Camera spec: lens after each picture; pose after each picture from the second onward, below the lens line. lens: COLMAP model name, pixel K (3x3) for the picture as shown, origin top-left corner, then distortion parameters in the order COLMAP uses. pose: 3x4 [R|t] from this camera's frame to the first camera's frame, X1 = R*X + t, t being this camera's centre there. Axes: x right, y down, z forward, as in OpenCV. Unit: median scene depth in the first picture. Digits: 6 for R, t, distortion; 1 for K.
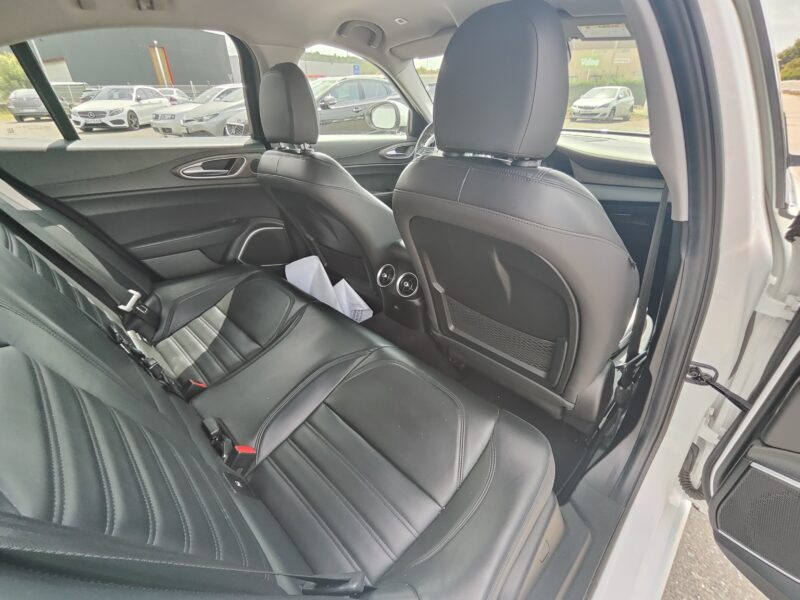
lens RADIAL K [[364.4, 0, 400.0], [0, 364.4, 300.0], [0, 0, 1]] dist [-0.002199, -0.000251]
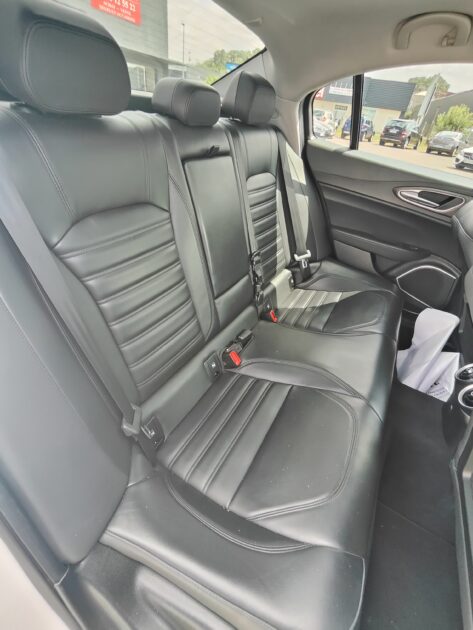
lens RADIAL K [[287.0, 0, 236.5], [0, 287.0, 315.0], [0, 0, 1]] dist [-0.002199, -0.000251]
pose [[0.269188, 0.593850, -0.758208, 0.227865], [-0.572327, 0.731815, 0.369984, -0.094680], [0.774583, 0.334348, 0.536872, 0.201862]]
